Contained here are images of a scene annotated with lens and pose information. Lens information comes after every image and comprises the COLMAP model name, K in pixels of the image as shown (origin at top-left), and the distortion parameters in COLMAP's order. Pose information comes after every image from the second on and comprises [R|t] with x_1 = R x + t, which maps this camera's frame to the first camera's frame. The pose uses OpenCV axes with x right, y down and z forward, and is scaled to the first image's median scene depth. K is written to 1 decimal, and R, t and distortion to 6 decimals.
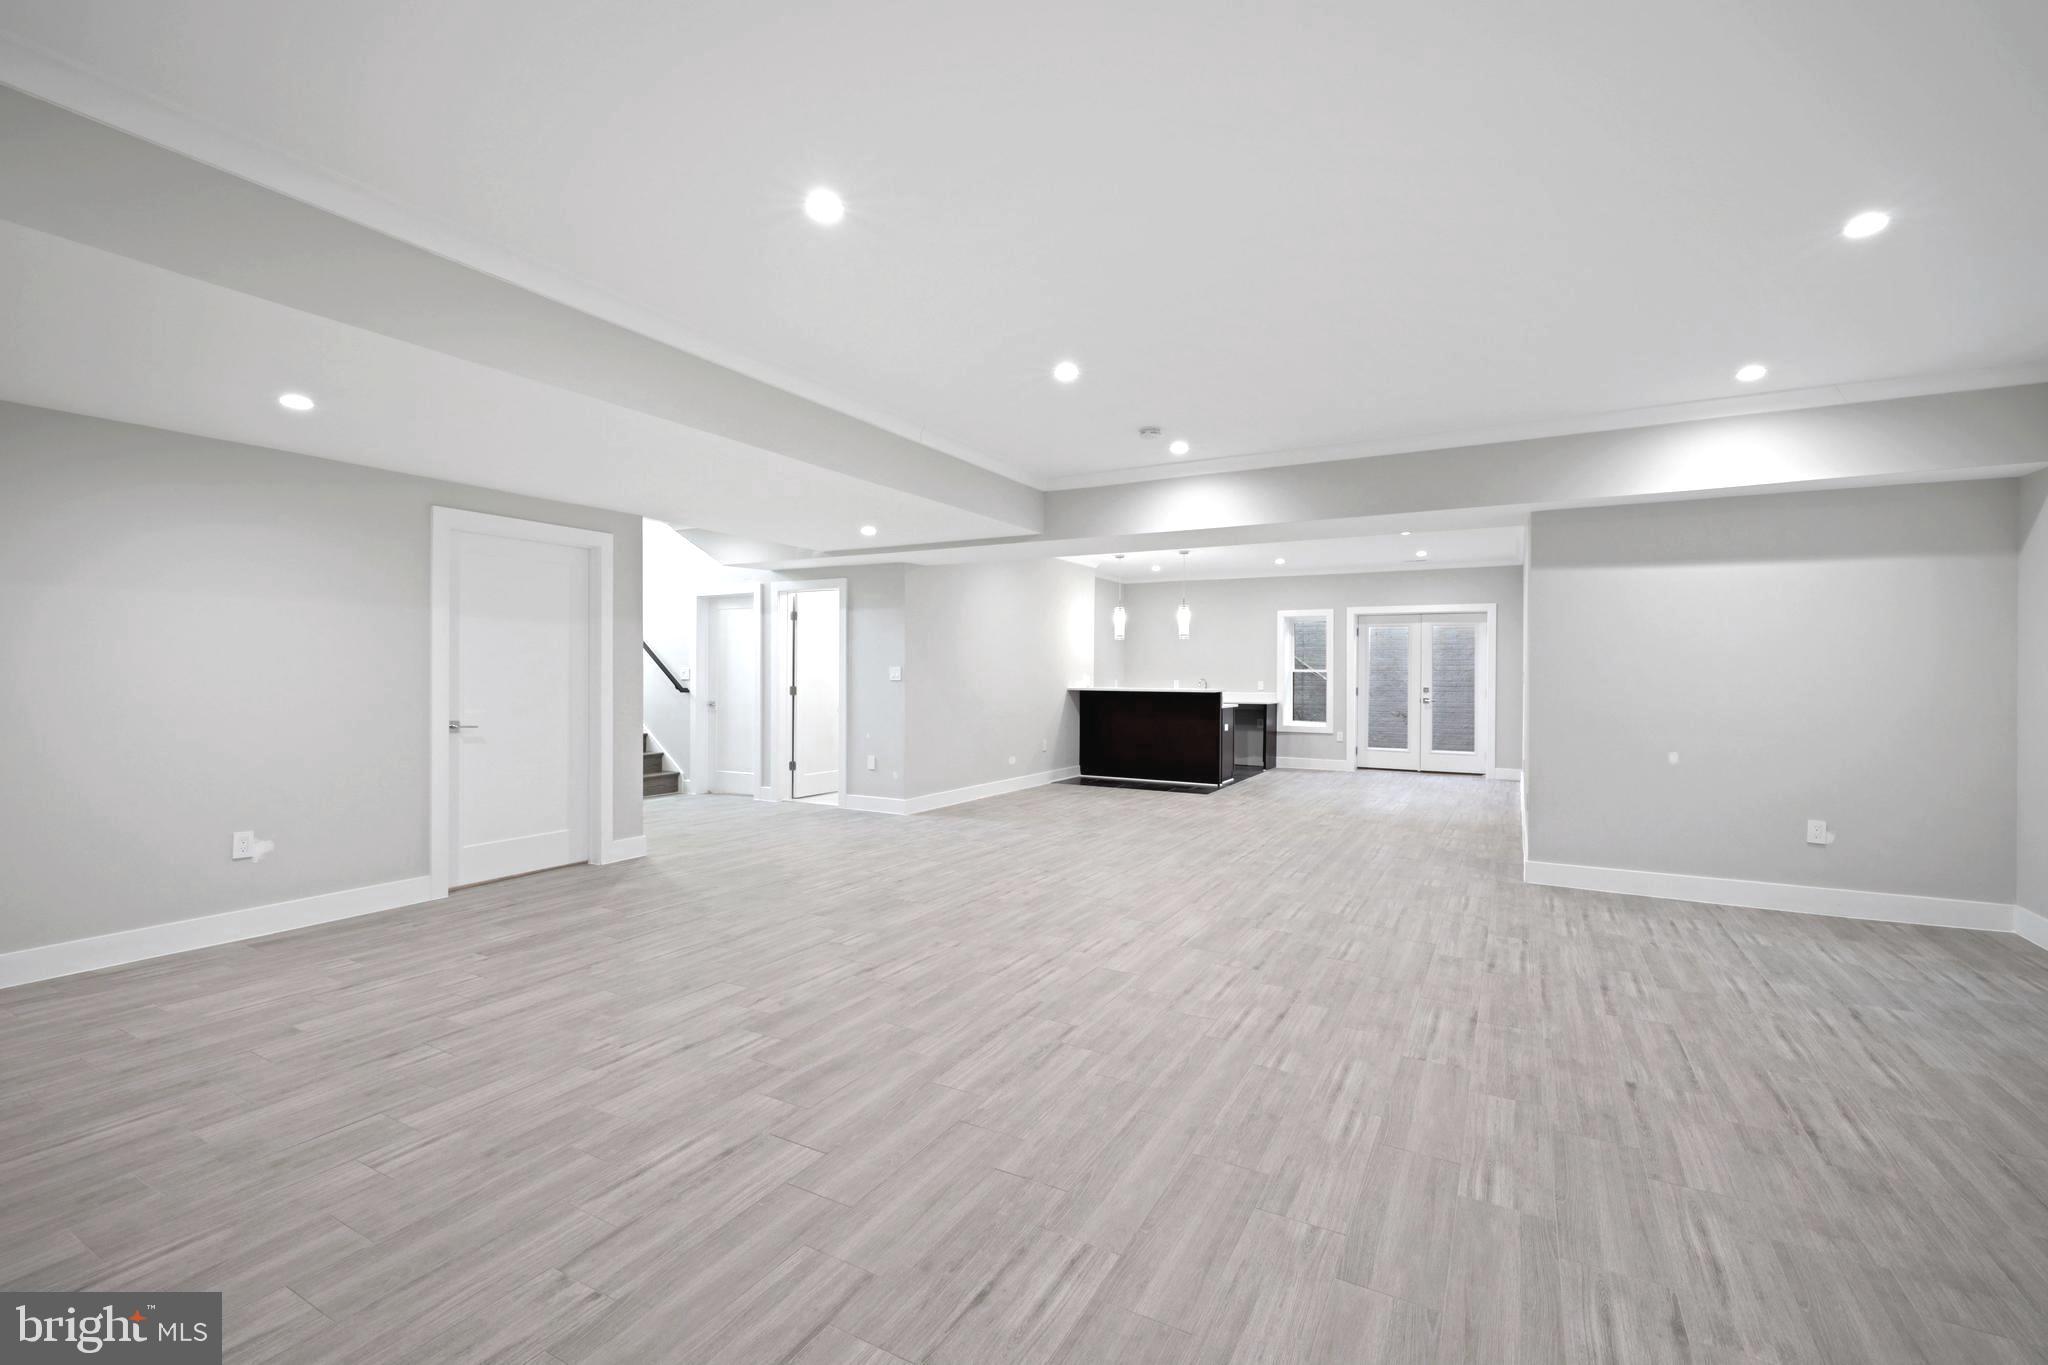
lens RADIAL K [[868.4, 0, 1024.3], [0, 868.4, 675.4], [0, 0, 1]] dist [0.001204, 0.000338]
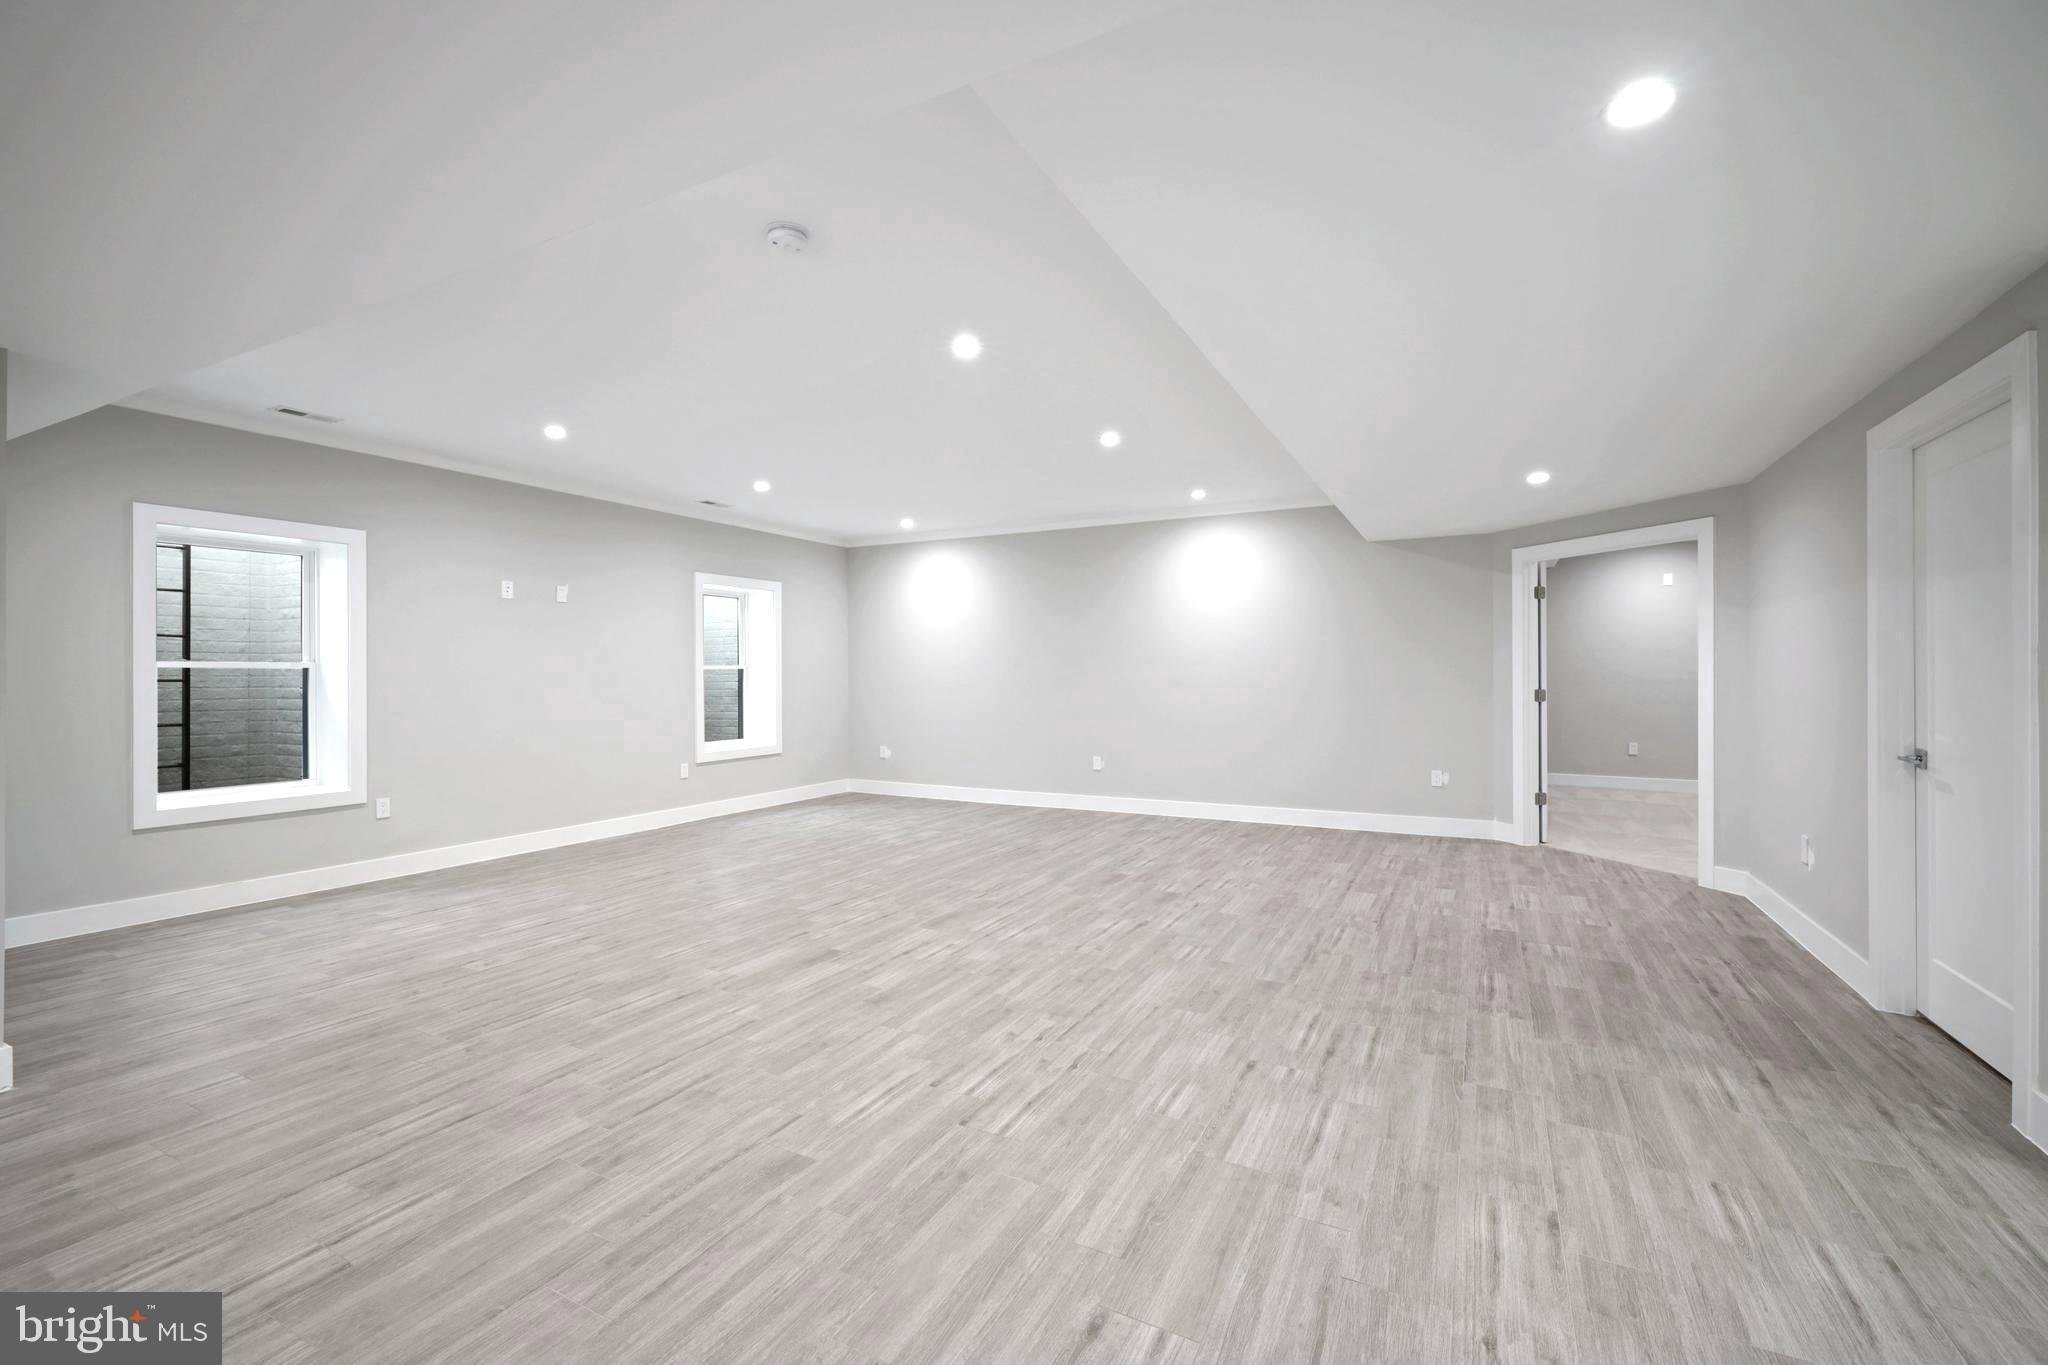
lens RADIAL K [[868.4, 0, 1024.3], [0, 868.4, 675.4], [0, 0, 1]] dist [0.001204, 0.000338]
pose [[-0.999667, -0.001379, -0.025751, 0.009874], [-0.001308, 0.999995, -0.002774, 0.001860], [0.025755, -0.002740, -0.999665, 1.976130]]
